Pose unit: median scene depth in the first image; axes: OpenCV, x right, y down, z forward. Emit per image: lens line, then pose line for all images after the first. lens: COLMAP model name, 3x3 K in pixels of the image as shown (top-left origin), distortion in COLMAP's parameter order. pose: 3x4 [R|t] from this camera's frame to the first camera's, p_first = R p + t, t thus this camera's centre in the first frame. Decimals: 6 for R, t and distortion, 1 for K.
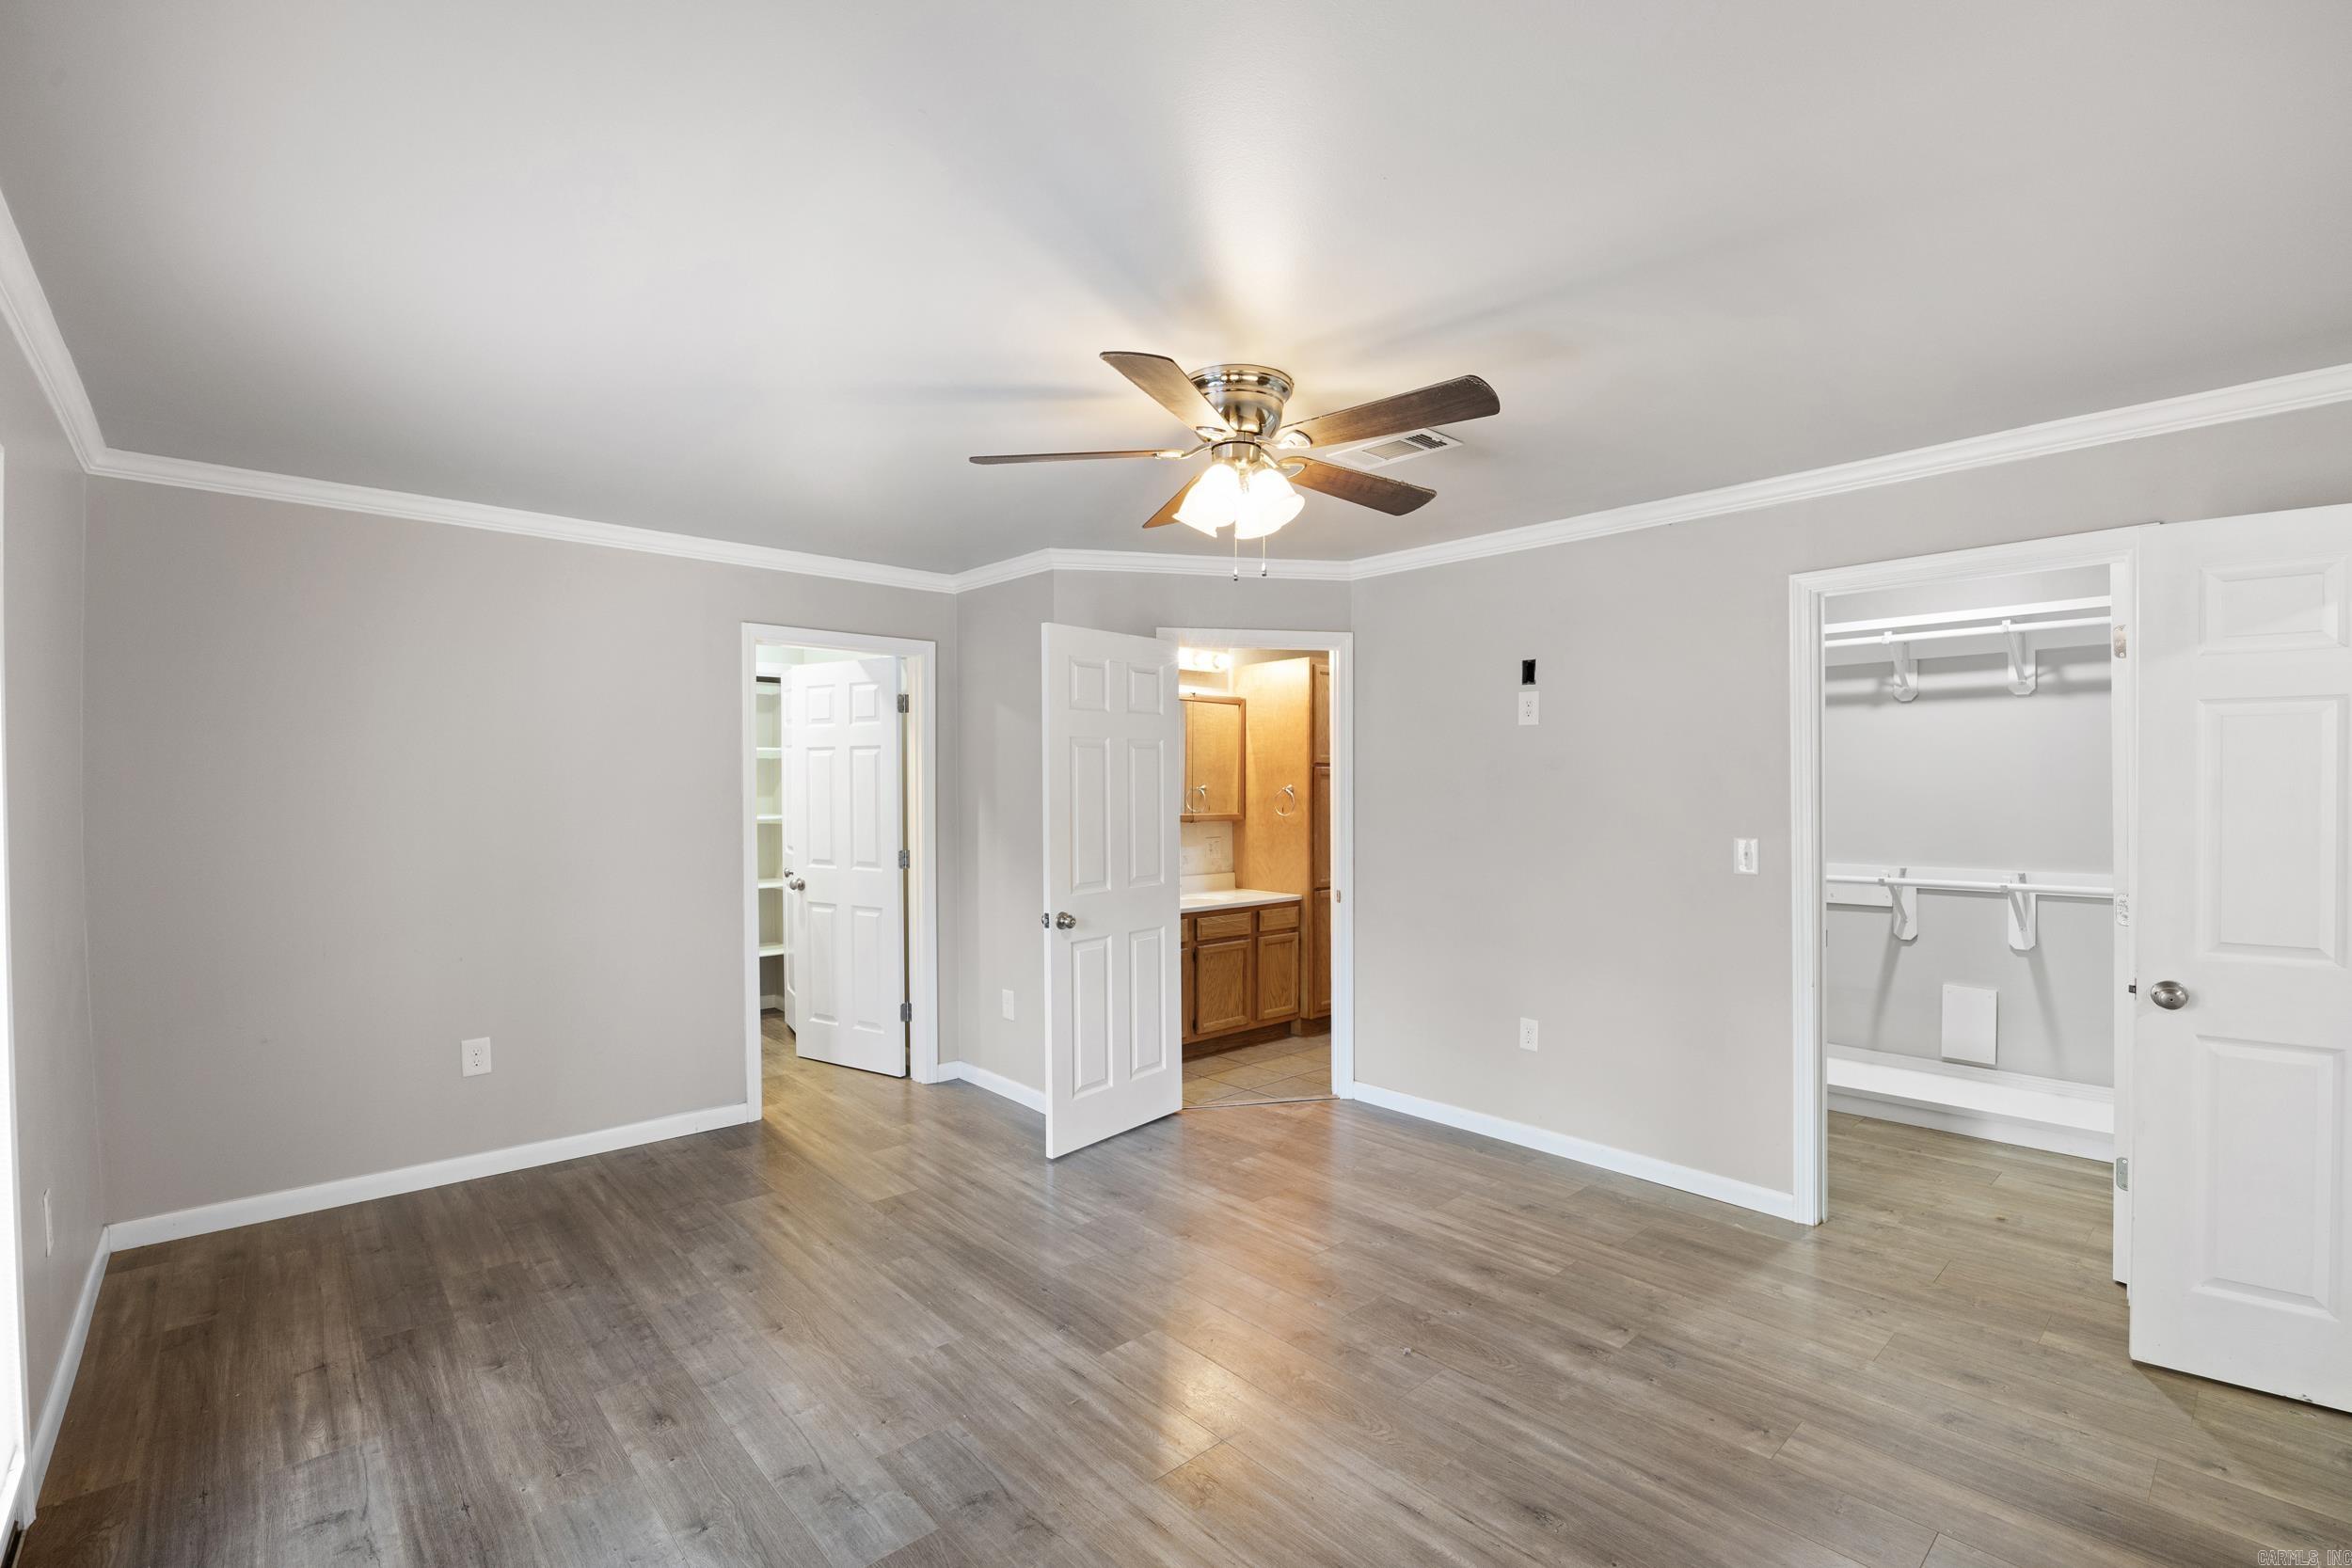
lens RADIAL K [[1050.5, 0, 1187.6], [0, 1050.5, 781.5], [0, 0, 1]] dist [-0.003211, -0.000356]
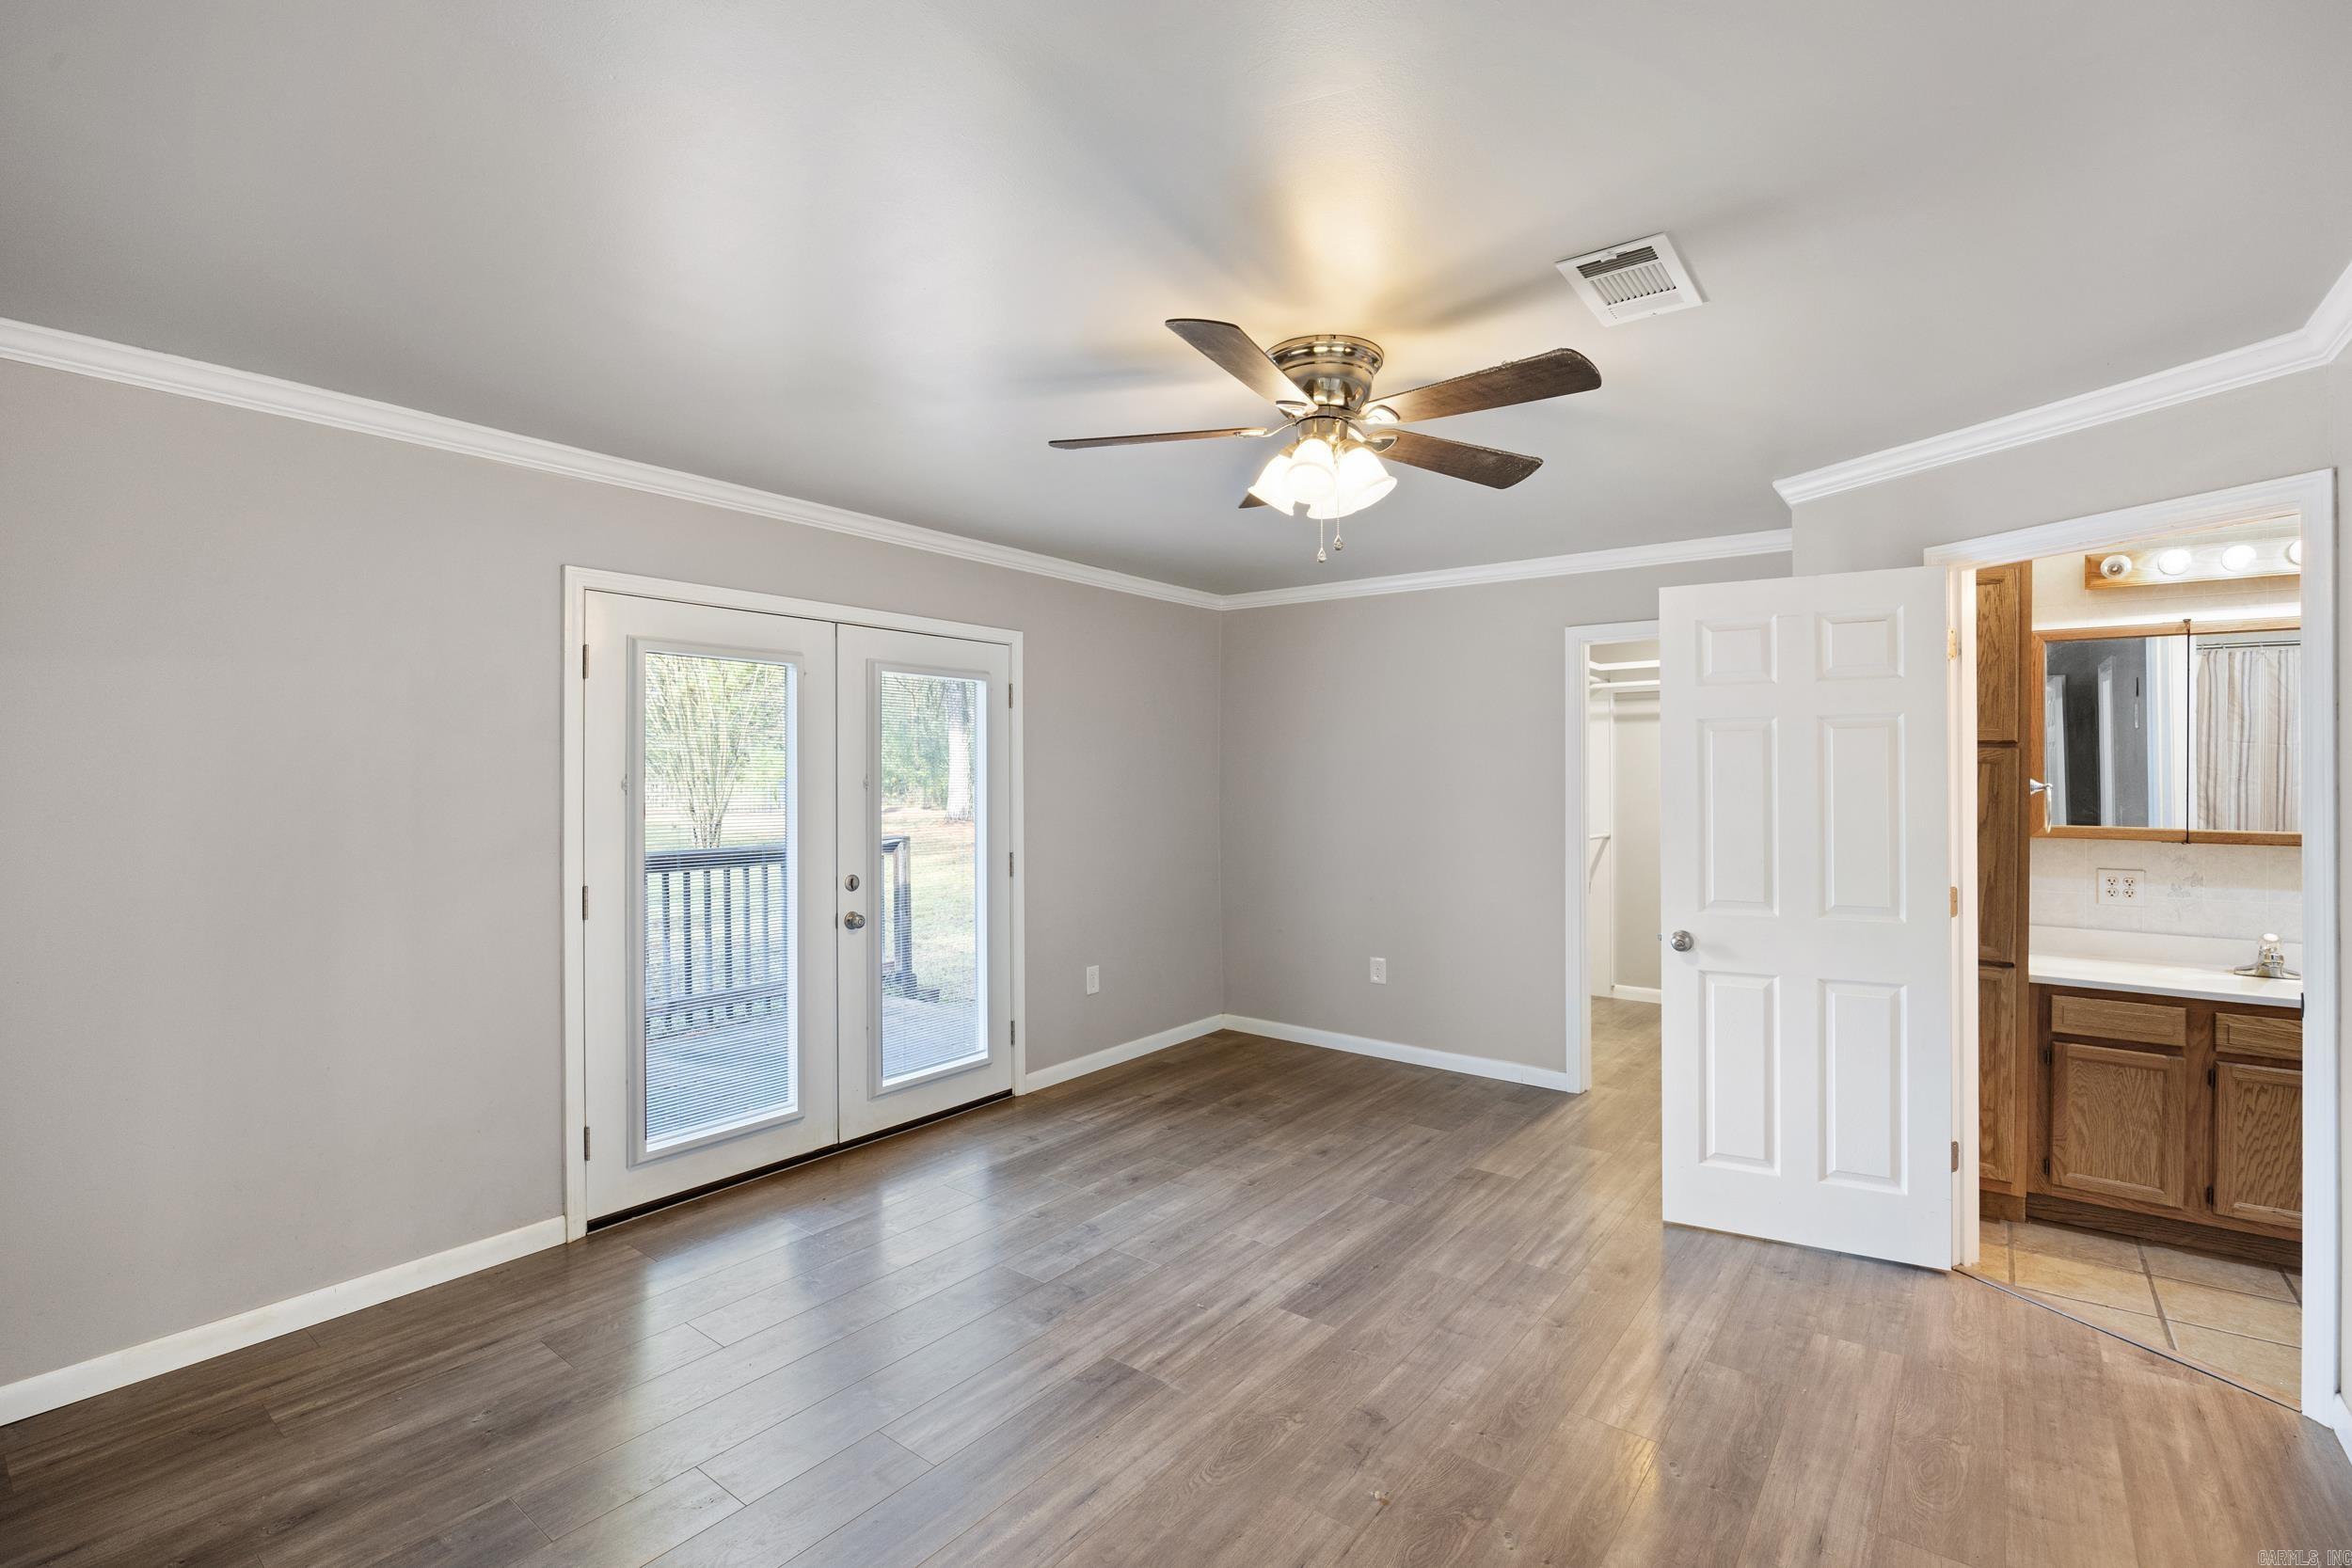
lens RADIAL K [[1050.5, 0, 1187.6], [0, 1050.5, 781.5], [0, 0, 1]] dist [-0.003211, -0.000356]
pose [[0.182258, 0.005205, -0.983237, 0.811750], [0.002640, 0.999980, 0.005782, 0.000000], [0.983247, -0.003649, 0.182240, 0.606870]]
